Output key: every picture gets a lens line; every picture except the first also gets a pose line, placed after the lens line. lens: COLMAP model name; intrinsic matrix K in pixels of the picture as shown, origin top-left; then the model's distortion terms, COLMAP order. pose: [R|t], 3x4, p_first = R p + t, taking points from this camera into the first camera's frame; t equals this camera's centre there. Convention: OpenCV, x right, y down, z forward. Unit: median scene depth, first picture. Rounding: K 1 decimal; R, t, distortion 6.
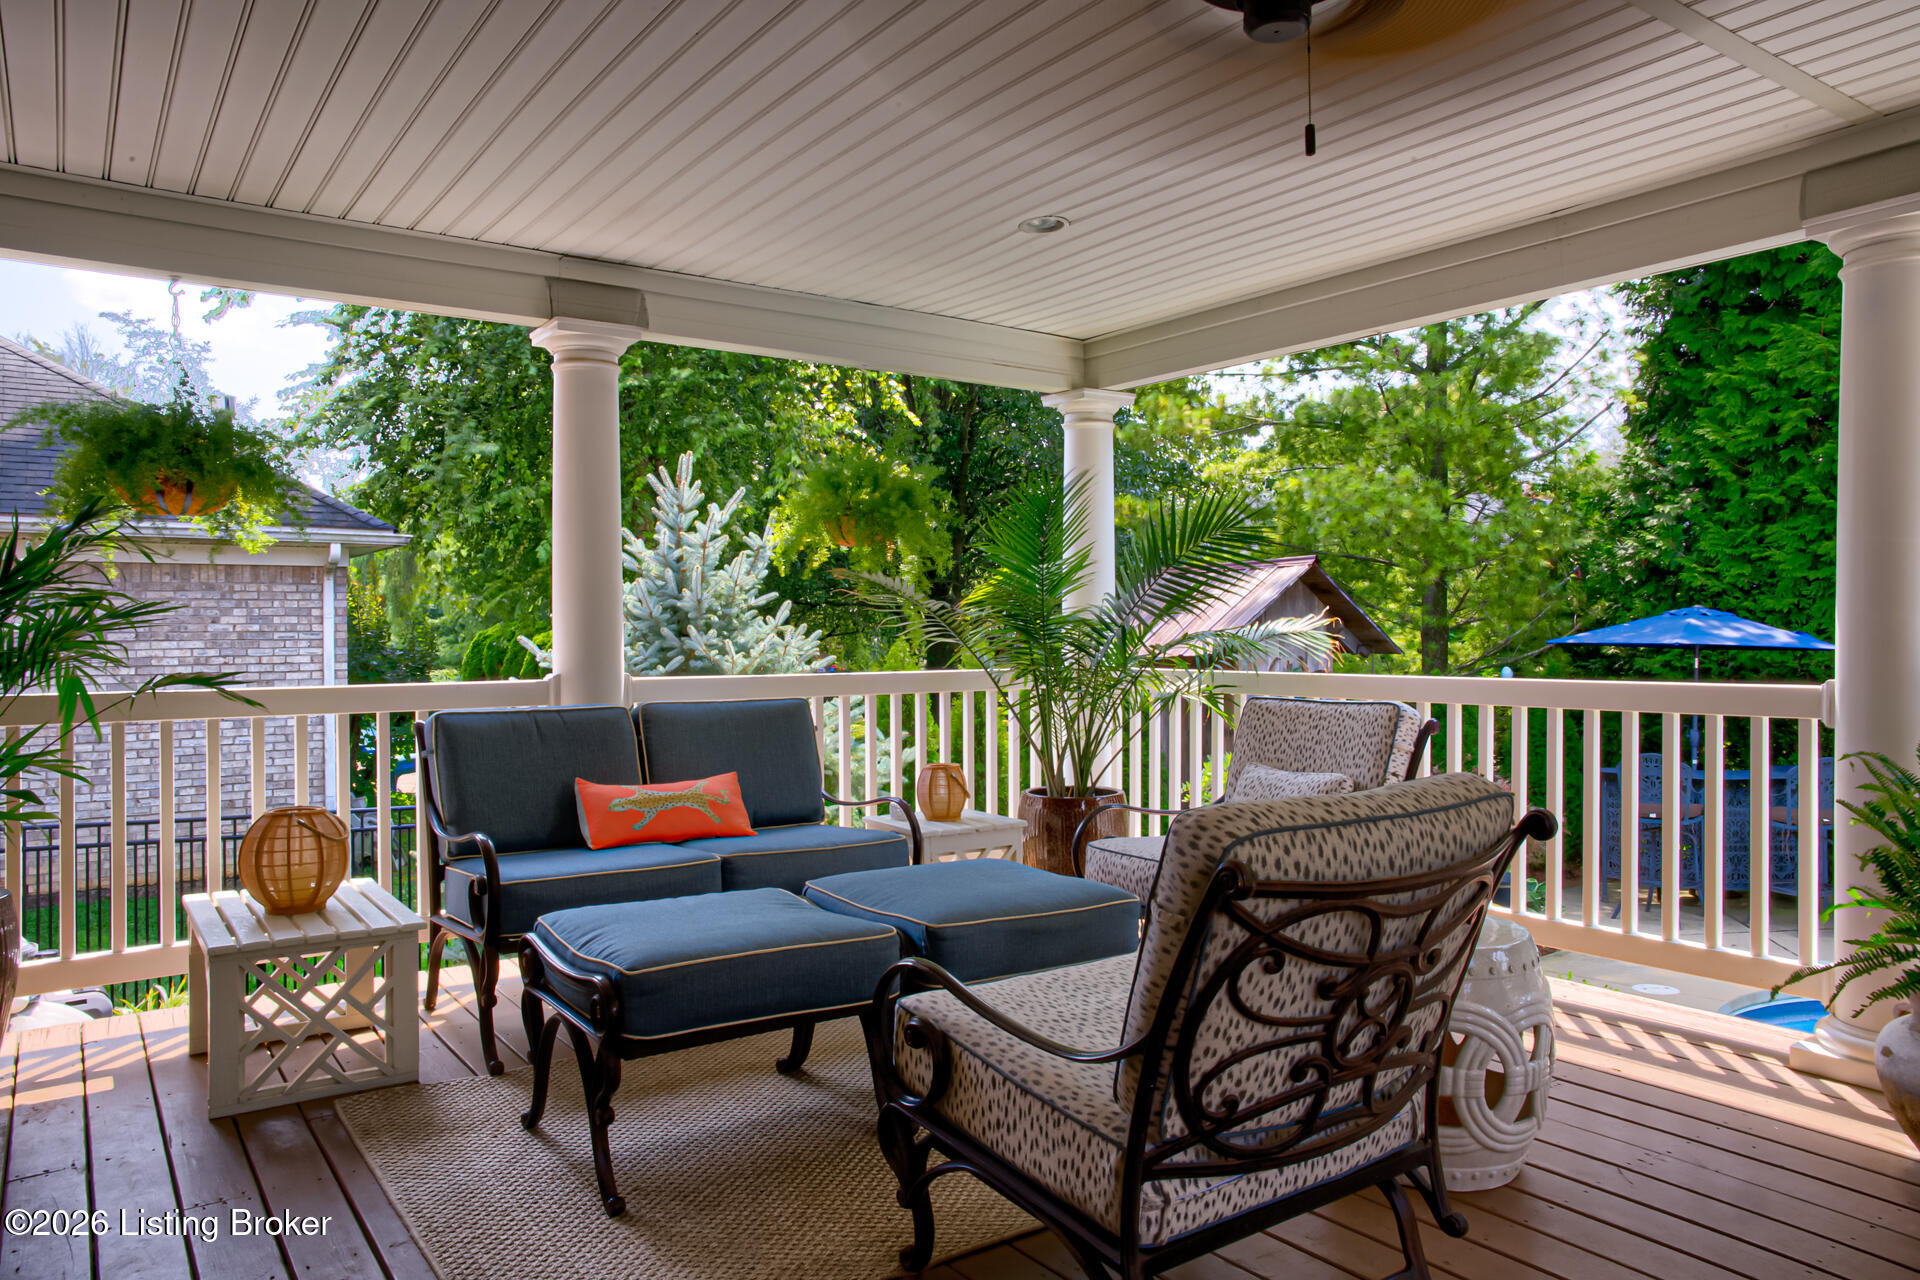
lens RADIAL K [[1288.1, 0, 990.8], [0, 1288.1, 633.2], [0, 0, 1]] dist [-0.115008, 0.136548]
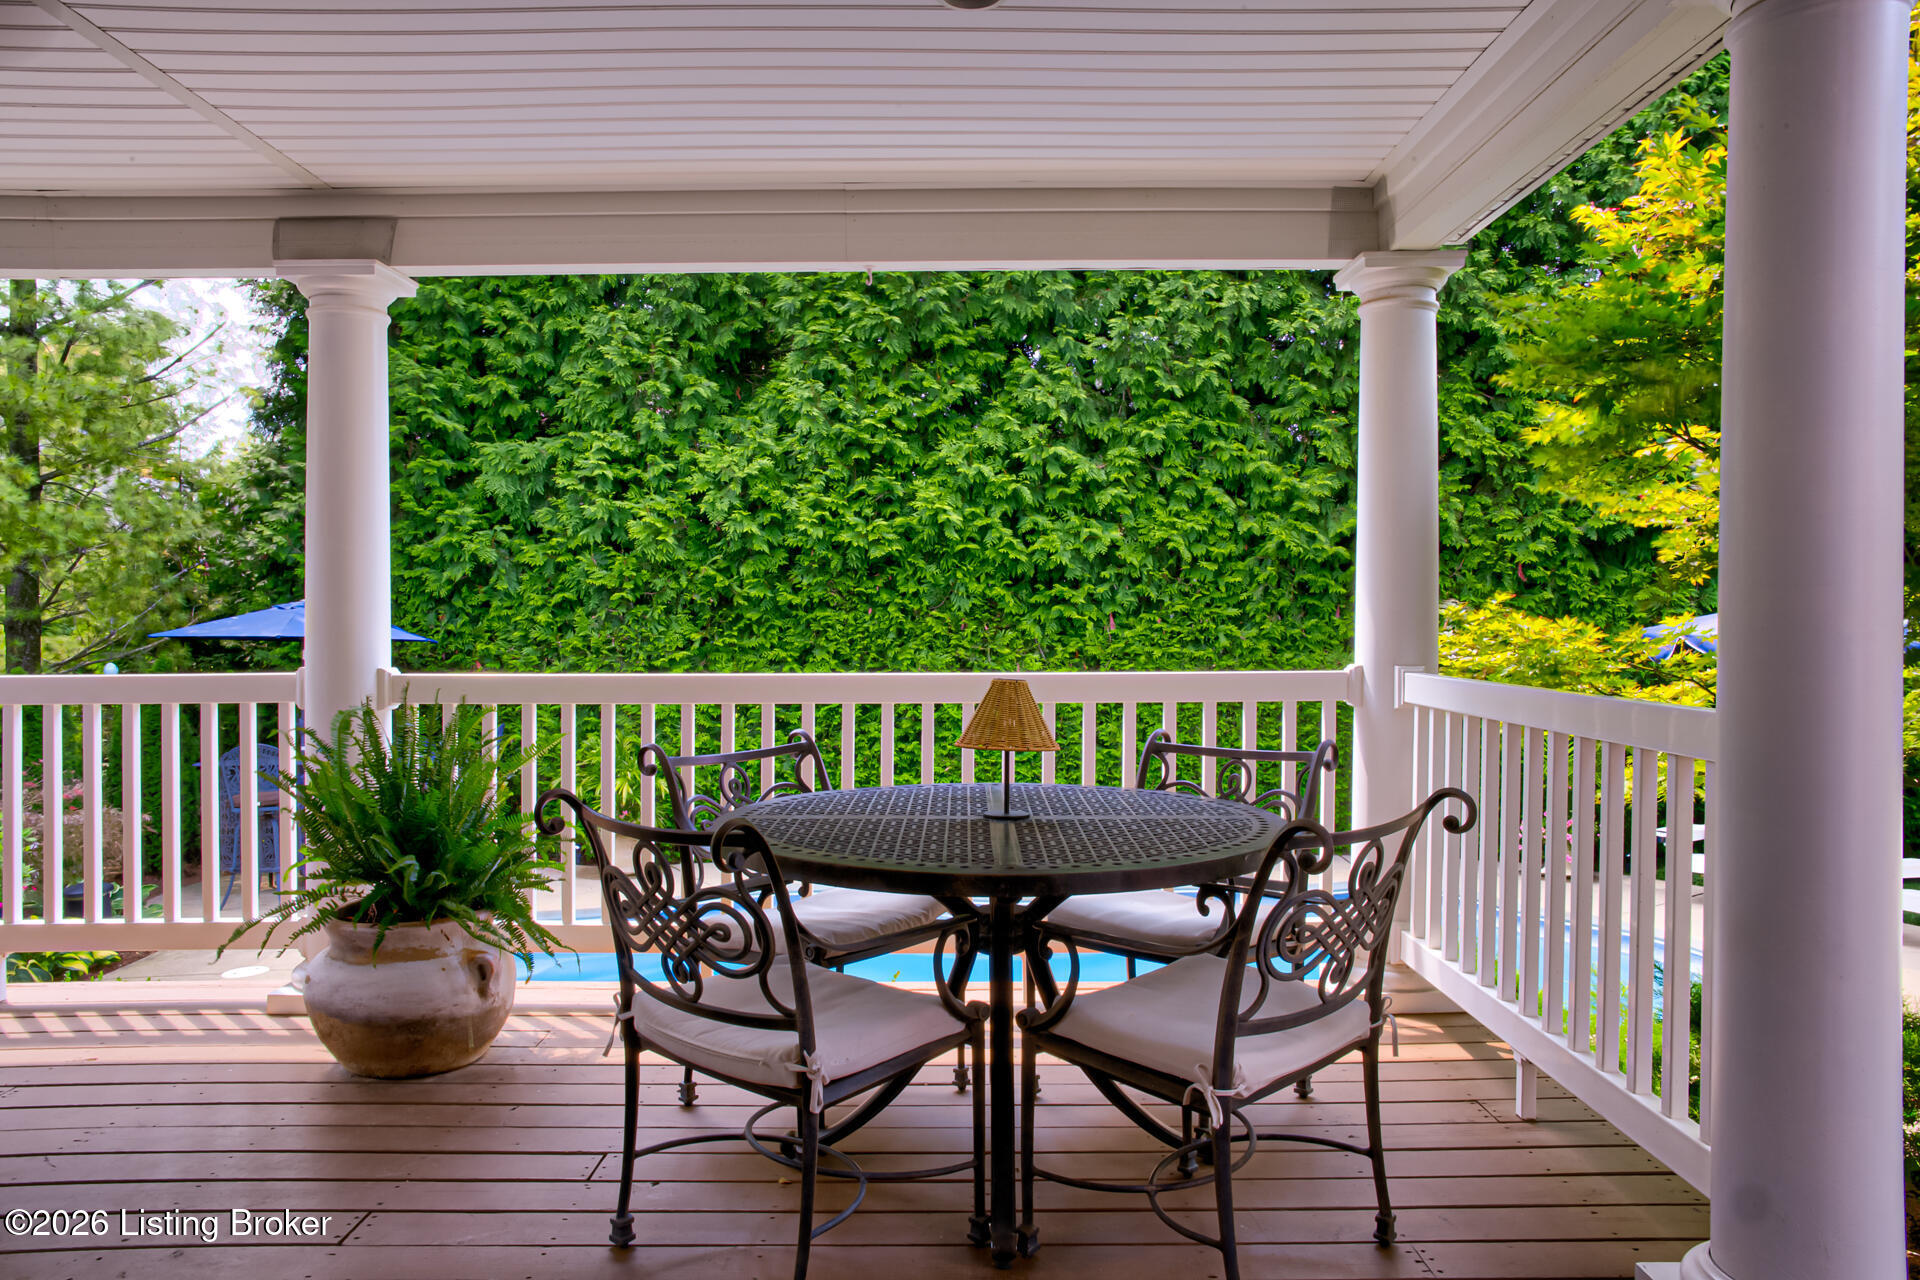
lens RADIAL K [[1269.2, 0, 960.0], [0, 1269.2, 640.0], [0, 0, 1]] dist [-0.090717, 0.073738]
pose [[0.584933, -0.011914, 0.810994, 0.081120], [0.002653, 0.999915, 0.012776, -0.000759], [-0.811077, -0.005322, 0.584915, -0.113919]]
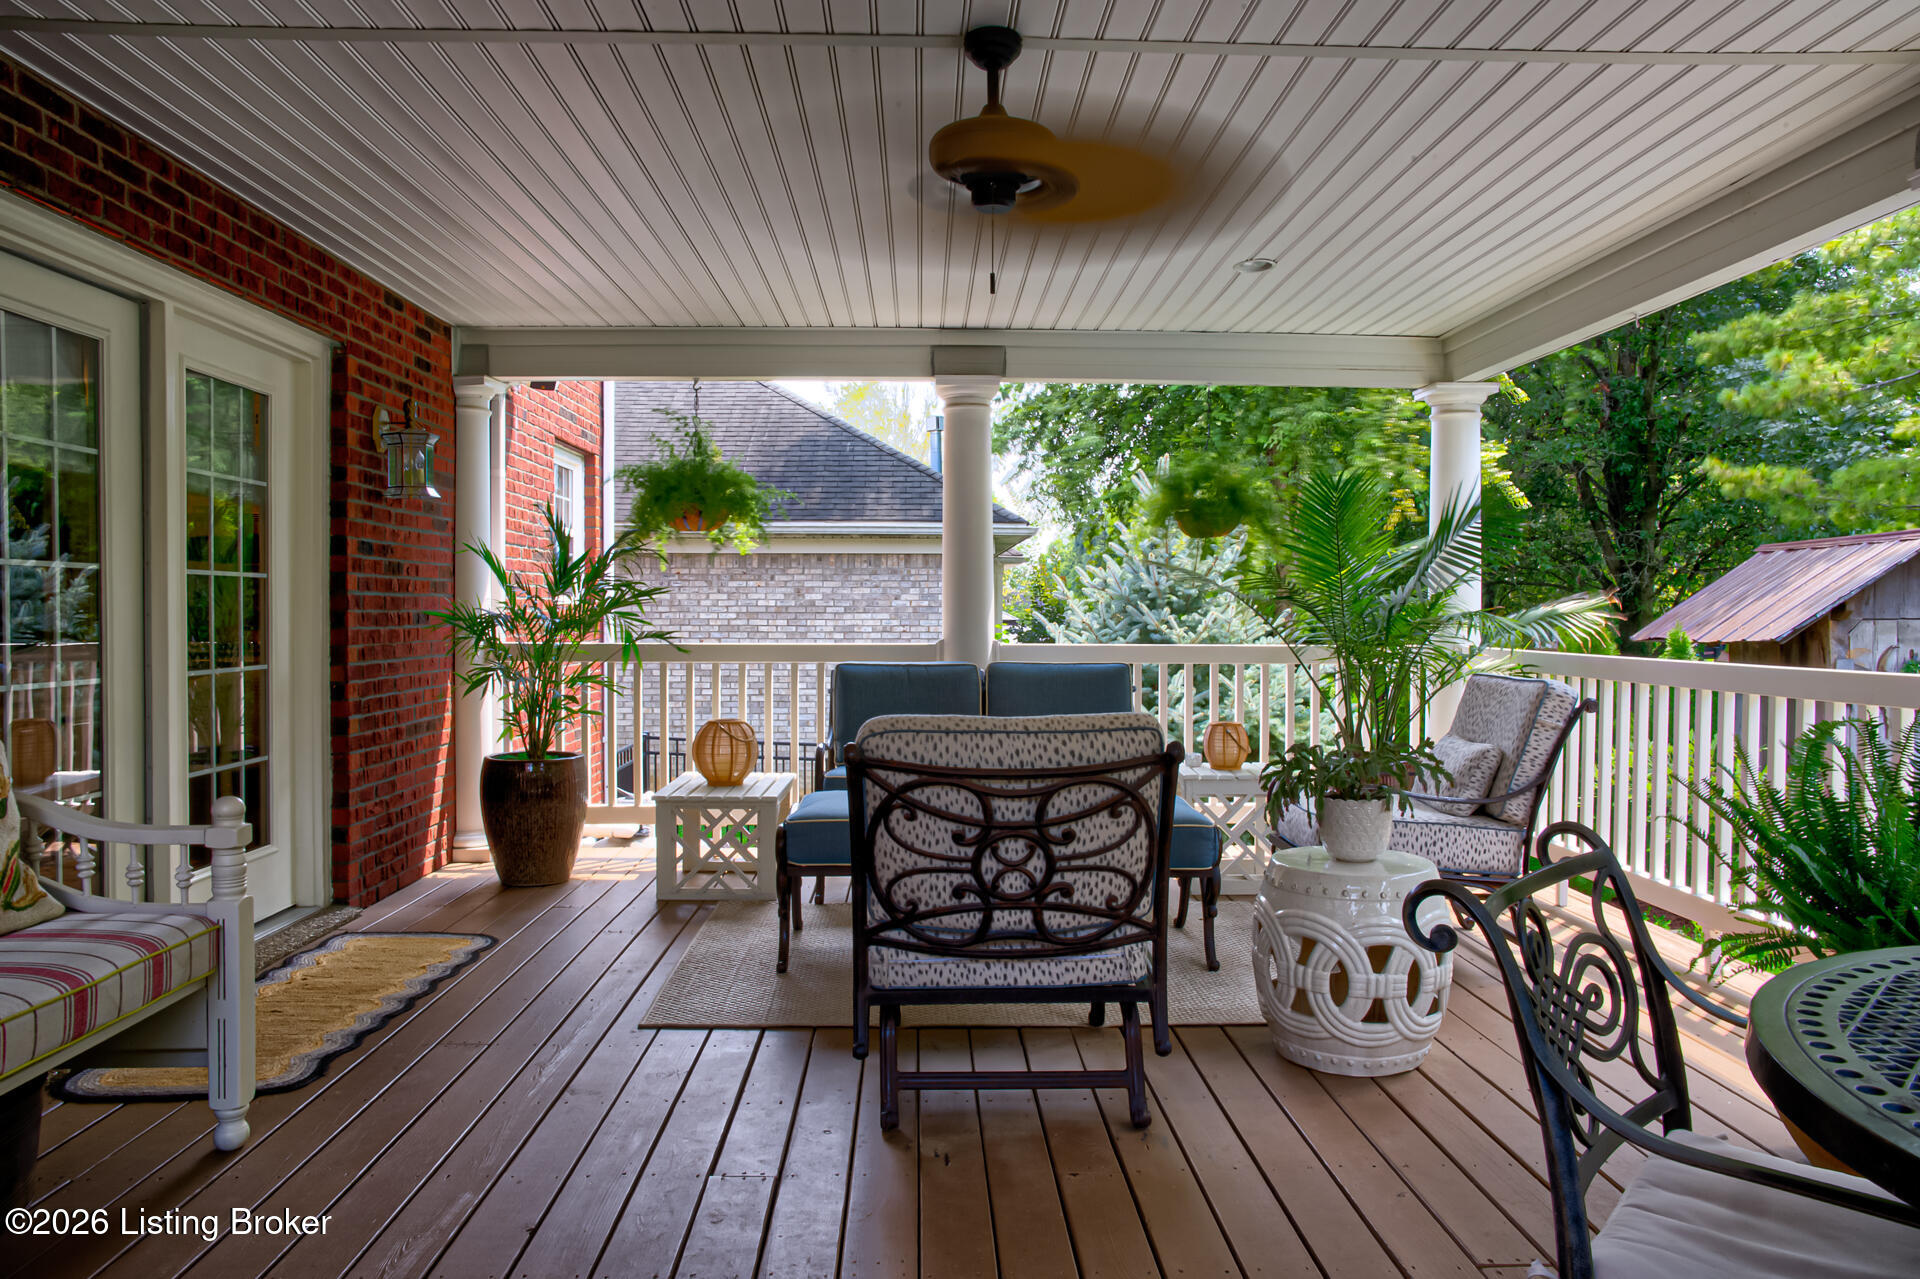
lens RADIAL K [[1288.1, 0, 990.8], [0, 1288.1, 632.7], [0, 0, 1]] dist [-0.115008, 0.136548]
pose [[0.839418, 0.017431, -0.543207, 0.468259], [-0.008242, 0.999779, 0.019346, -0.001531], [0.543424, -0.011762, 0.839376, -0.122820]]
